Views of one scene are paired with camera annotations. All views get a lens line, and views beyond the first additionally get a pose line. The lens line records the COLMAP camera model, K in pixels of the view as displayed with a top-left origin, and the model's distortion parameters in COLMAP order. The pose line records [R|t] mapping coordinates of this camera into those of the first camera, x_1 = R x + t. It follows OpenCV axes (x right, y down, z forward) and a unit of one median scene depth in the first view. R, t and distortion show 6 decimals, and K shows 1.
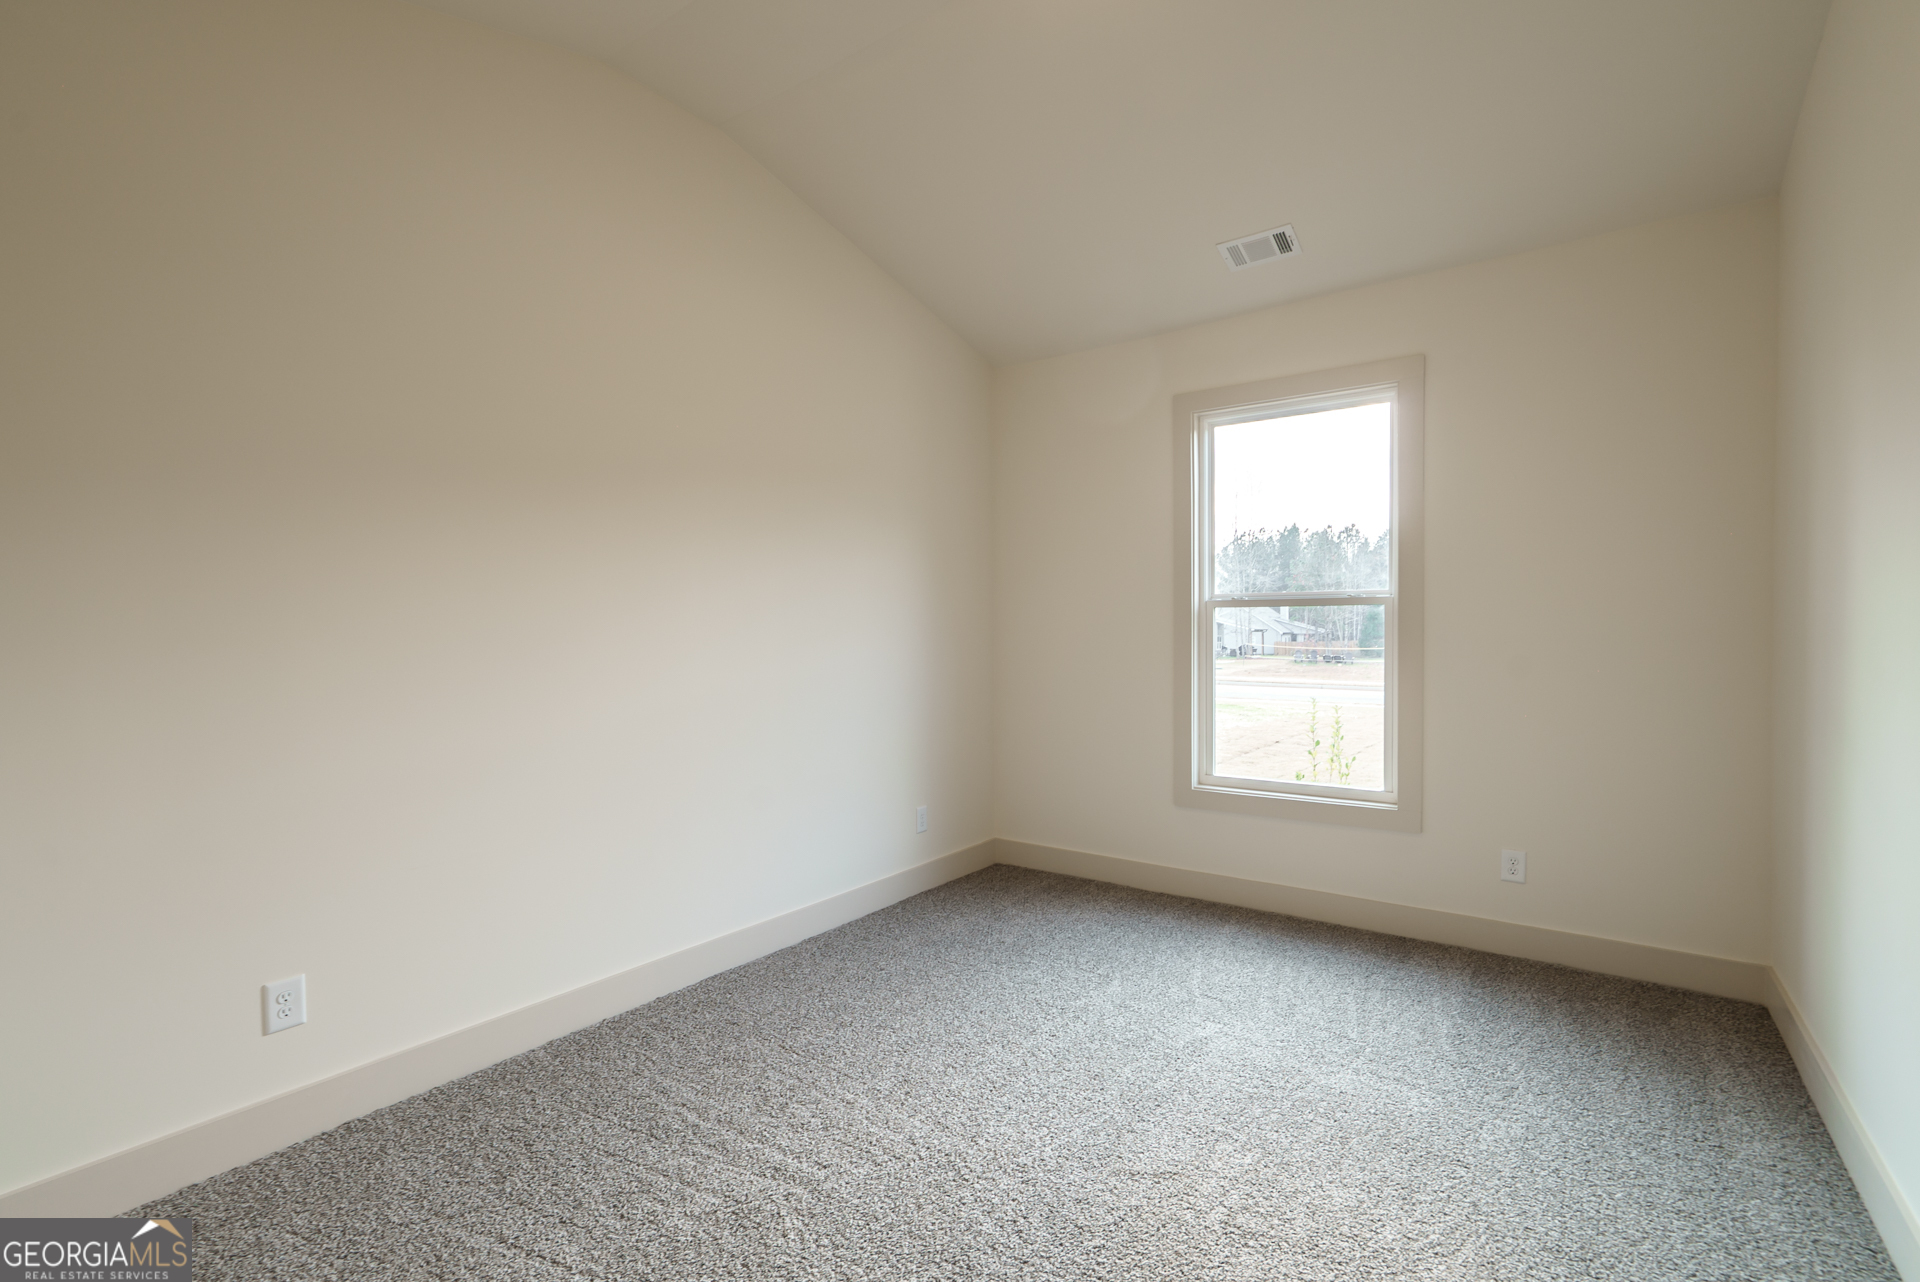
lens RADIAL K [[882.1, 0, 966.0], [0, 882.1, 634.7], [0, 0, 1]] dist [-0.003815, -0.000038]
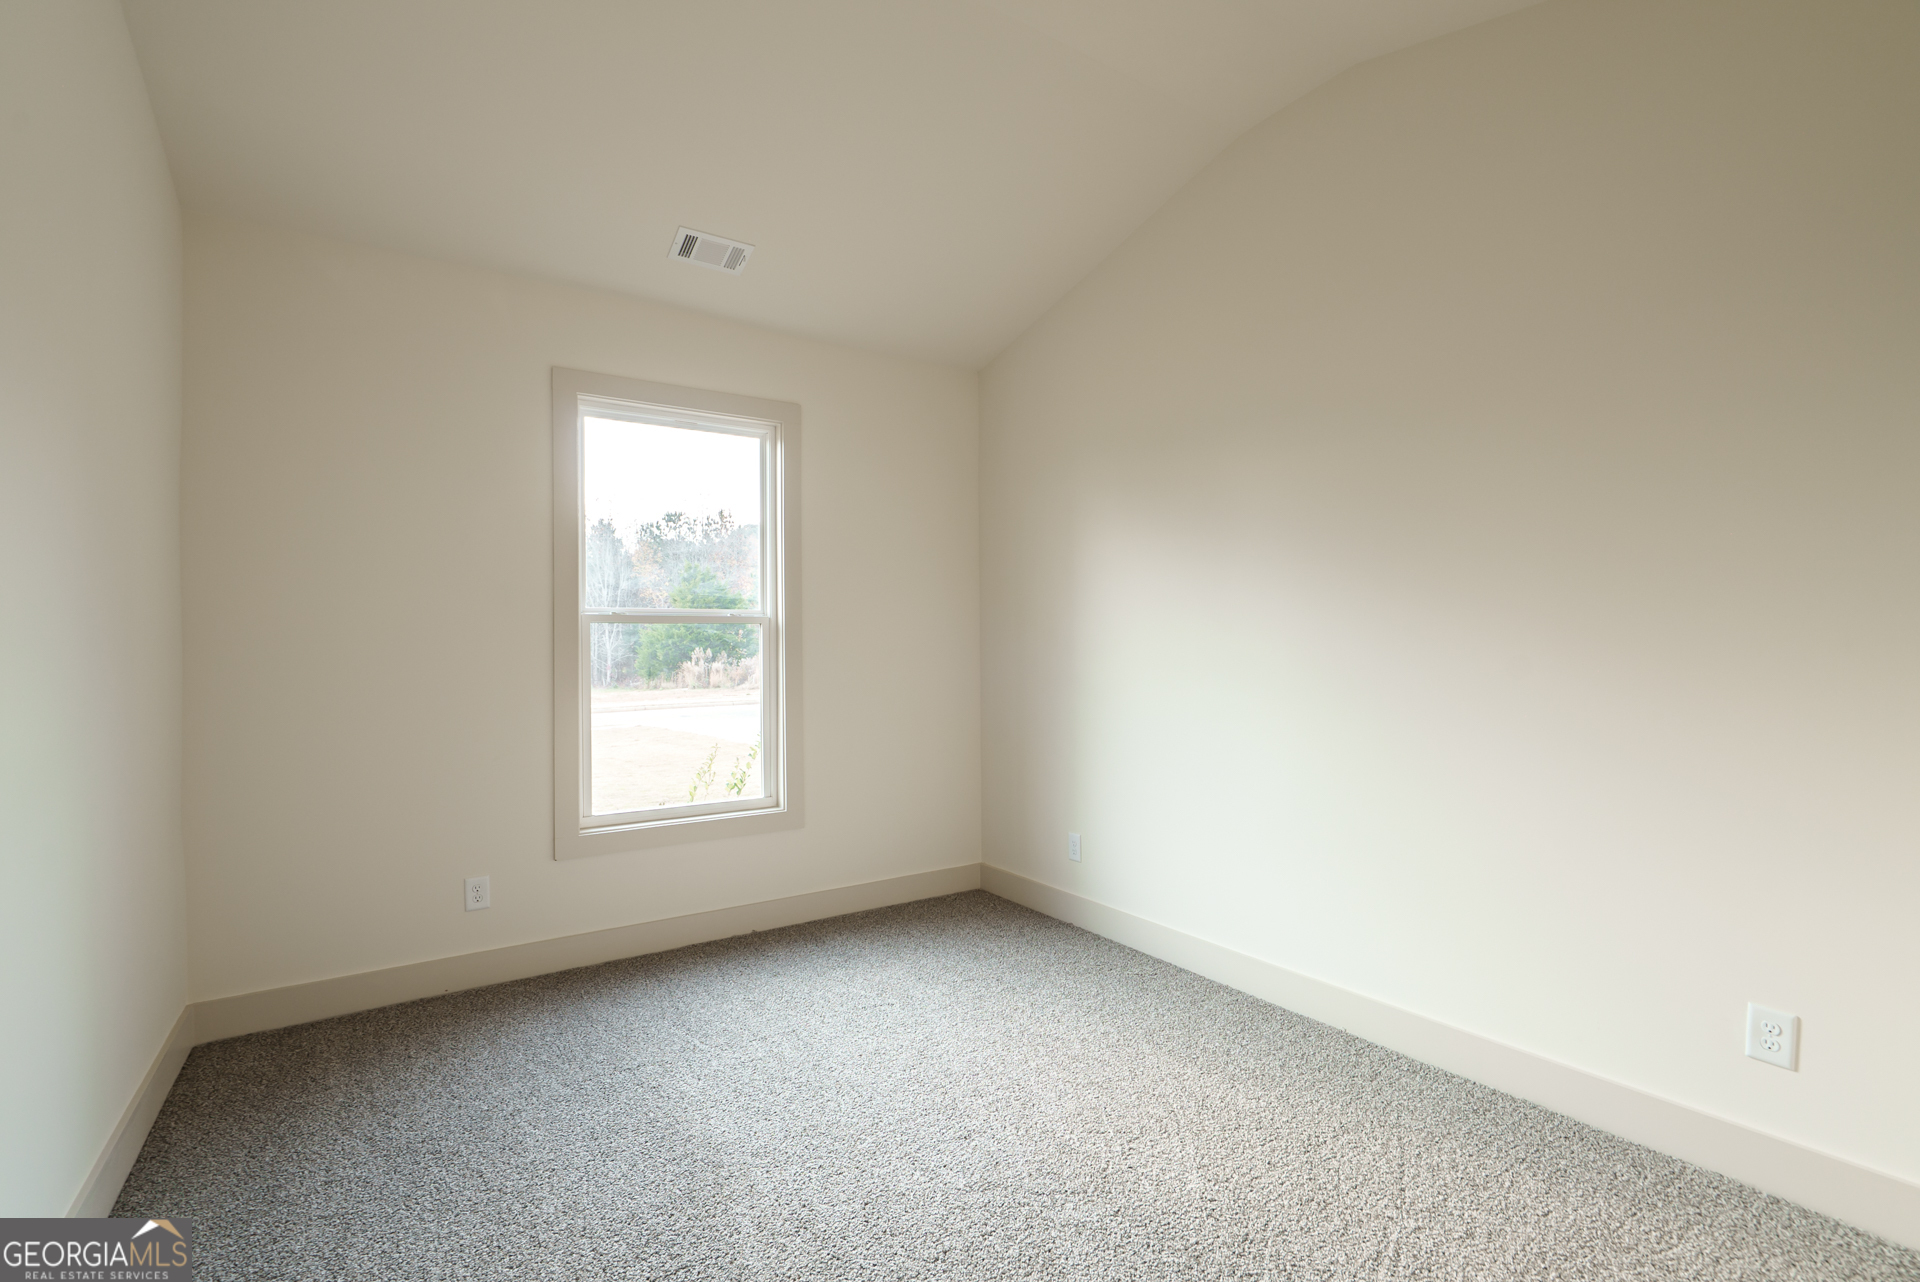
lens RADIAL K [[882.1, 0, 976.3], [0, 882.1, 638.9], [0, 0, 1]] dist [-0.003815, -0.000038]
pose [[0.344767, -0.001245, 0.938688, -0.428019], [0.010776, 0.999938, -0.002632, -0.010106], [-0.938627, 0.011023, 0.344759, 0.367492]]
